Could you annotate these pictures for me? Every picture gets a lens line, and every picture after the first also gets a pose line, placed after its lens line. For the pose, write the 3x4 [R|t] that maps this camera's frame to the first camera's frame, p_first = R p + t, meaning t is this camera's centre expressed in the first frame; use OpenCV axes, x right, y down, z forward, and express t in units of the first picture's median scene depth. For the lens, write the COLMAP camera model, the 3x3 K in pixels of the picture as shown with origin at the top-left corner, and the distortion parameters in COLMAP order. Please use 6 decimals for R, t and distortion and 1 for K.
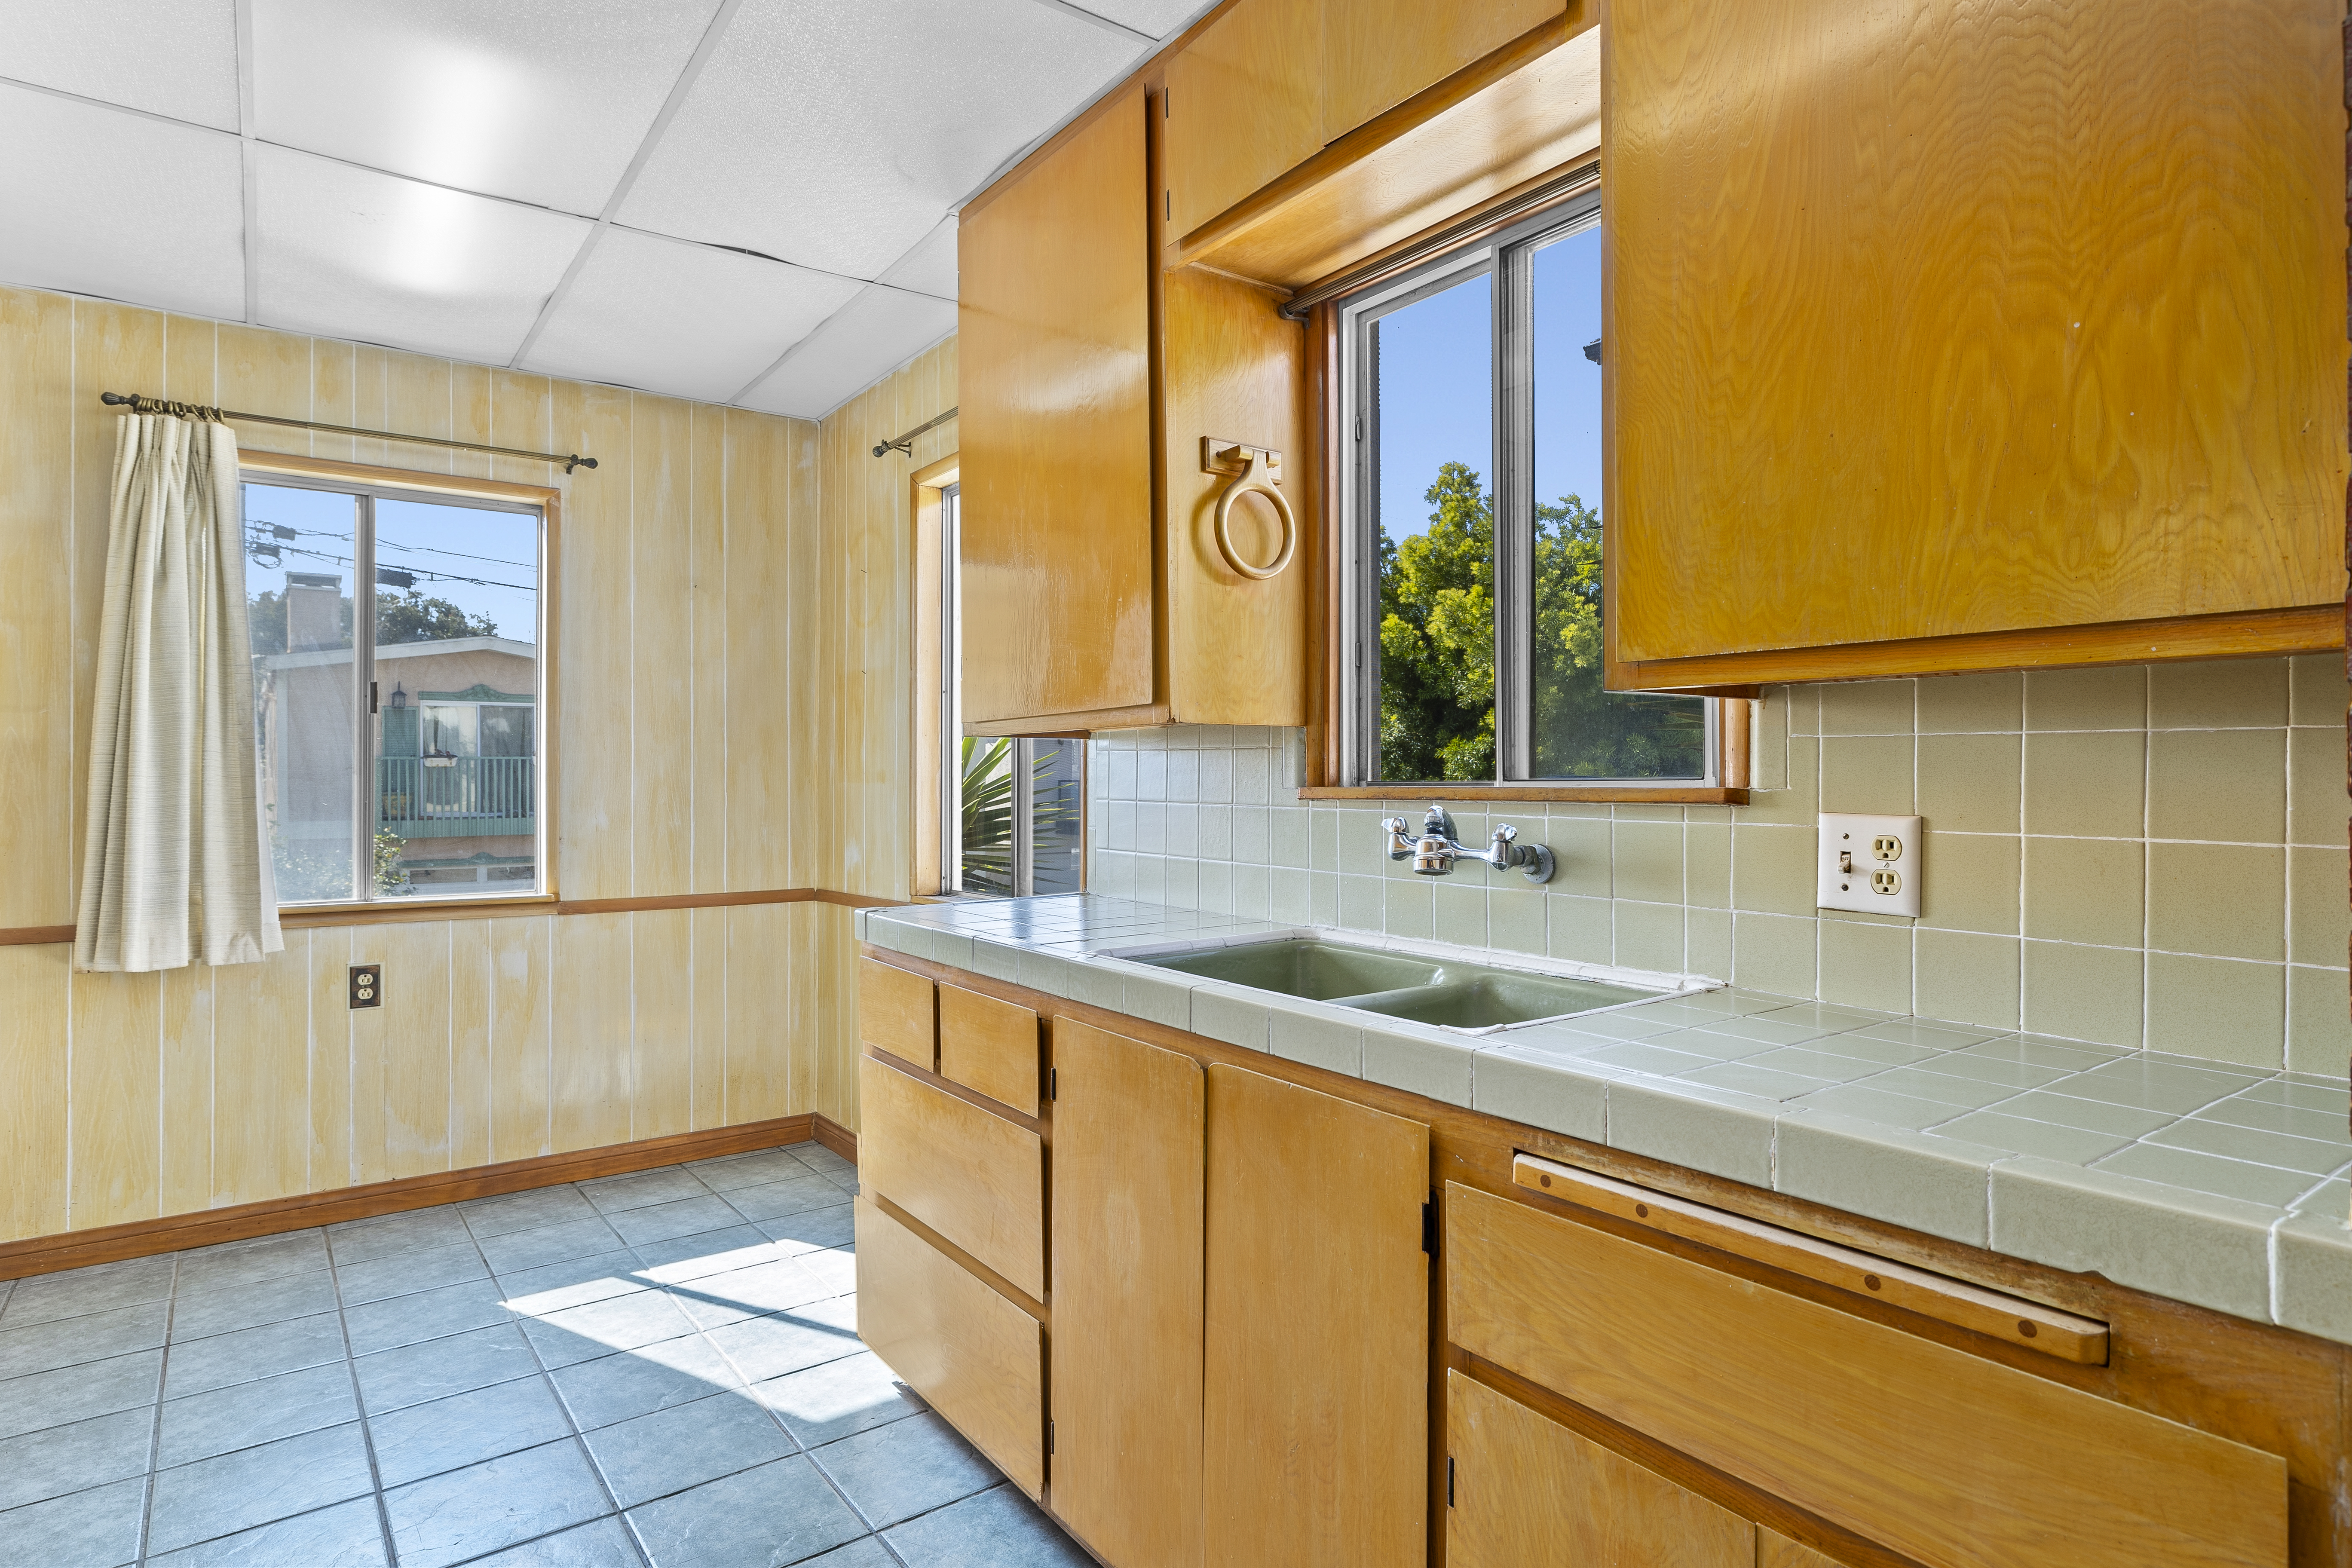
lens RADIAL K [[1272.8, 0, 1177.4], [0, 1272.8, 768.9], [0, 0, 1]] dist [0.000484, 0.003008]
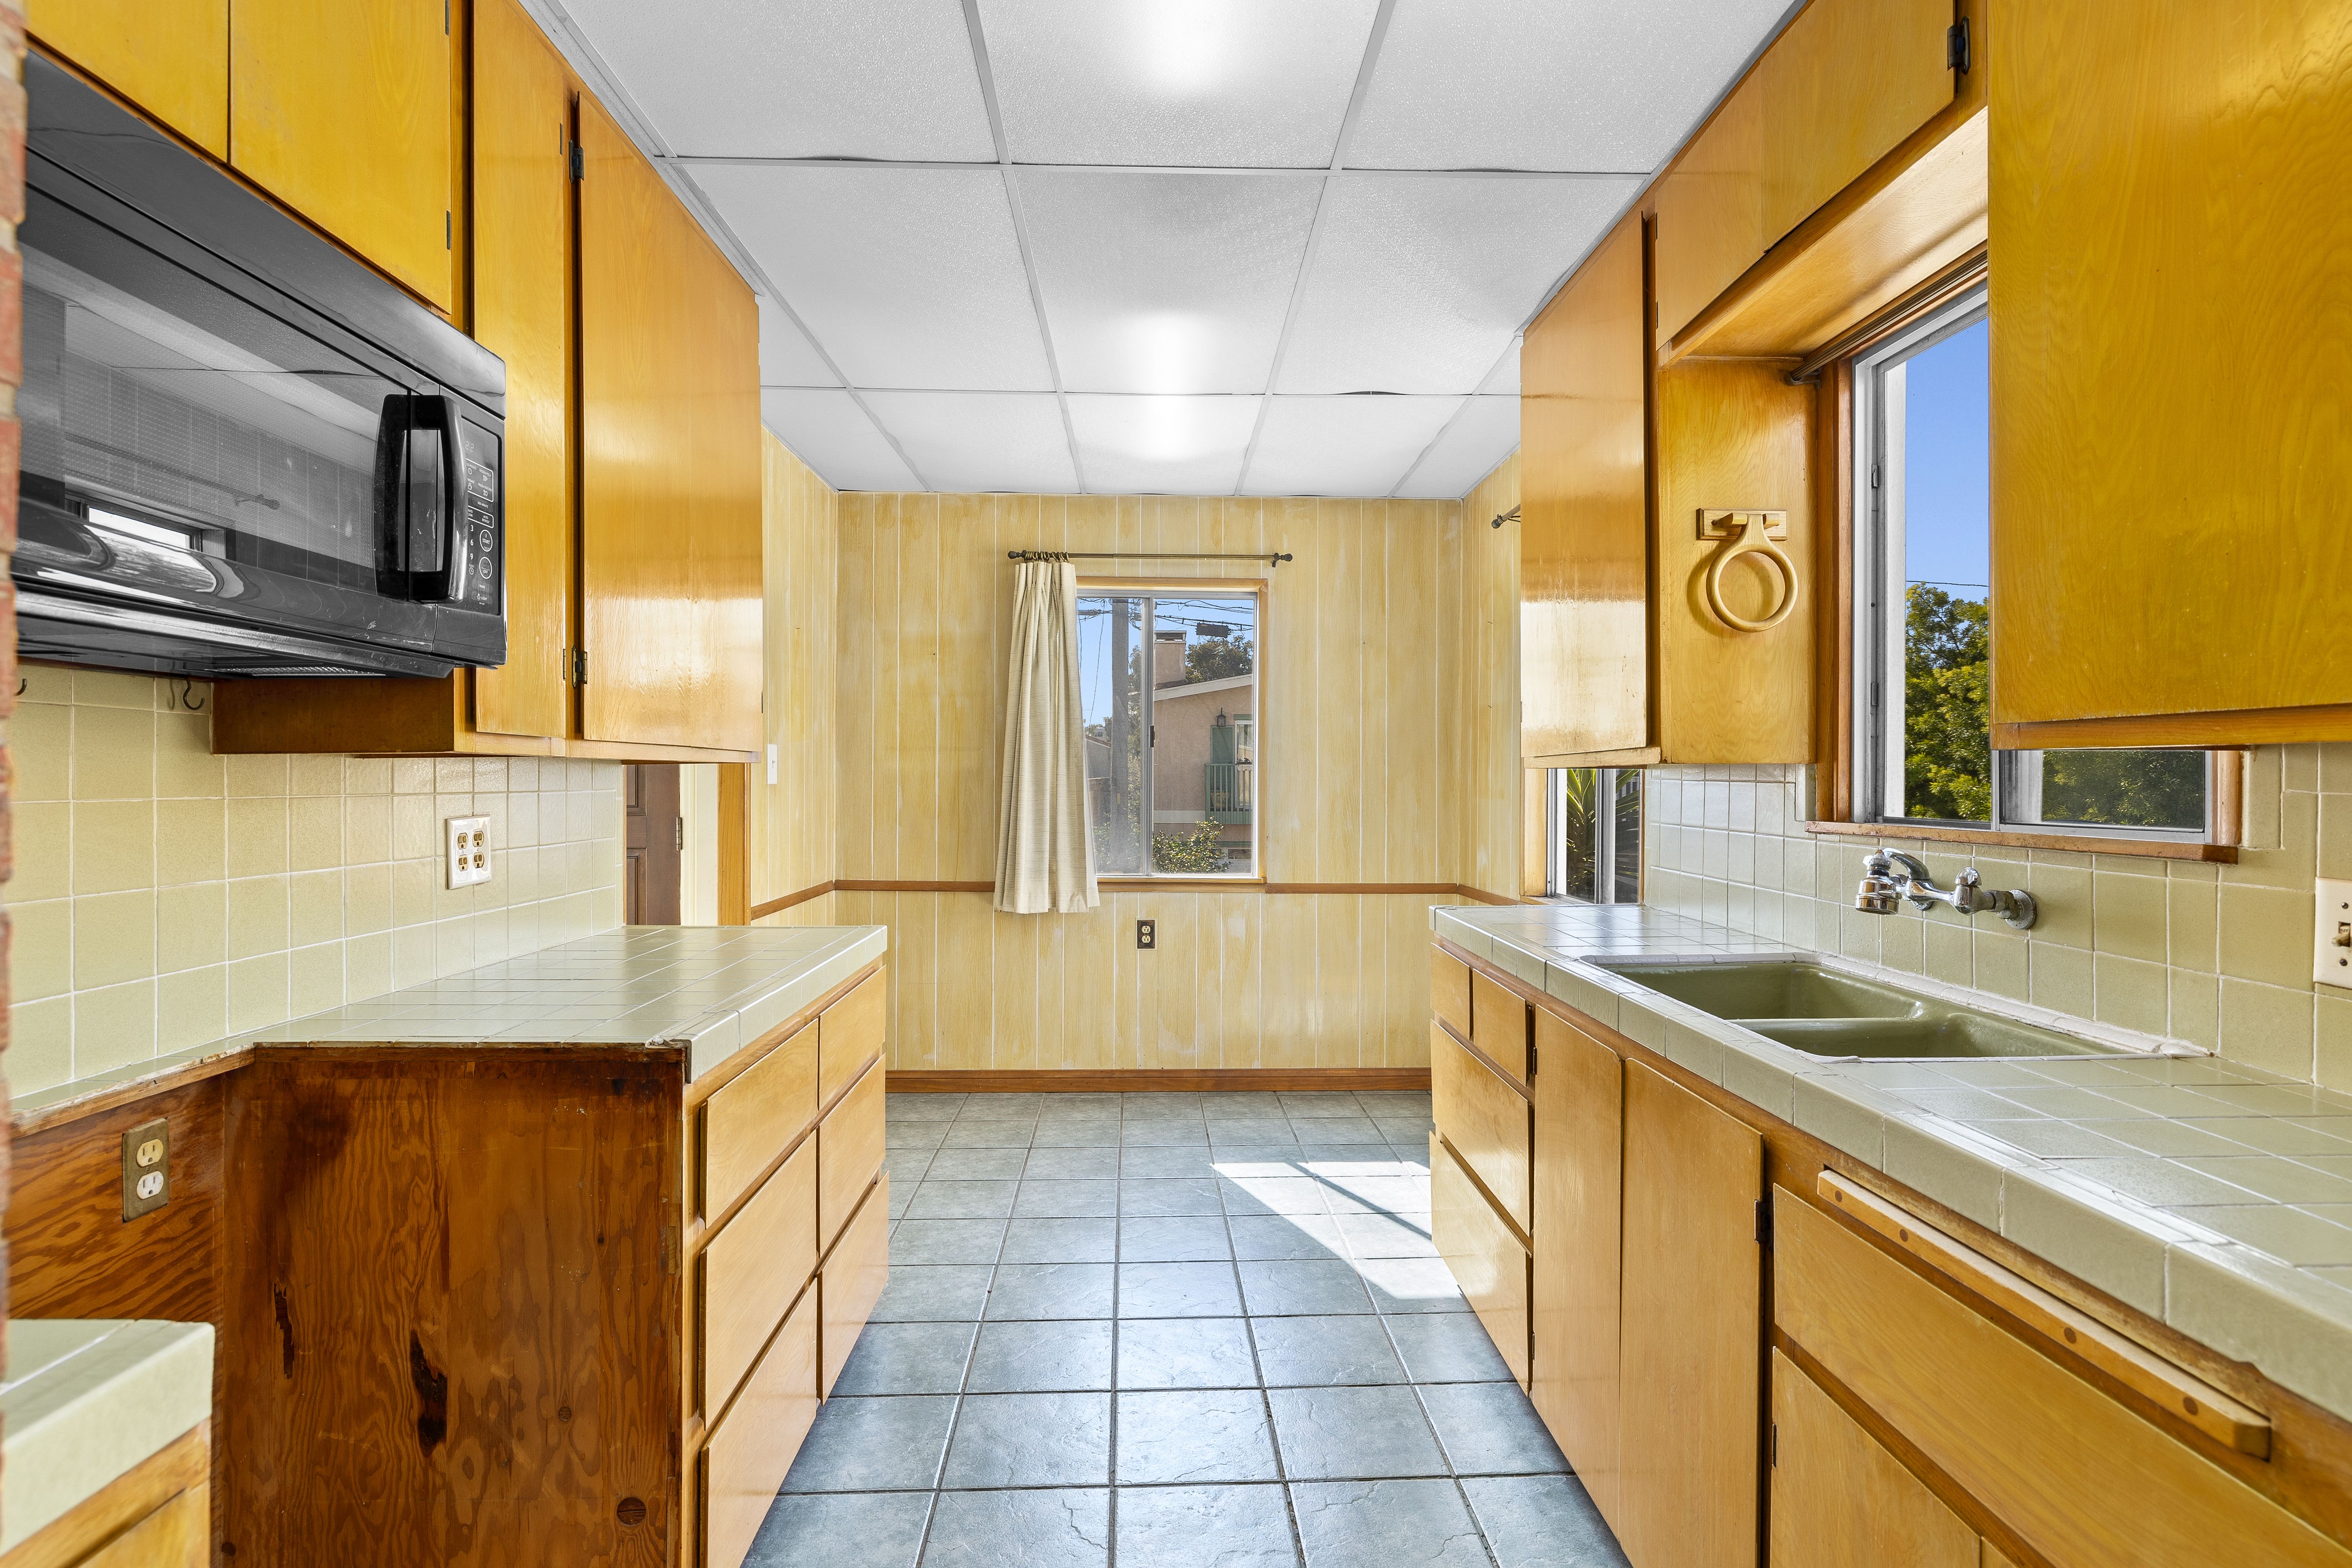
lens RADIAL K [[1119.6, 0, 1174.8], [0, 1119.6, 775.7], [0, 0, 1]] dist [-0.002657, 0.003284]
pose [[0.827601, 0.002021, -0.561314, 0.197453], [0.000266, 0.999992, 0.003993, -0.029403], [0.561317, -0.003454, 0.827593, -0.082813]]
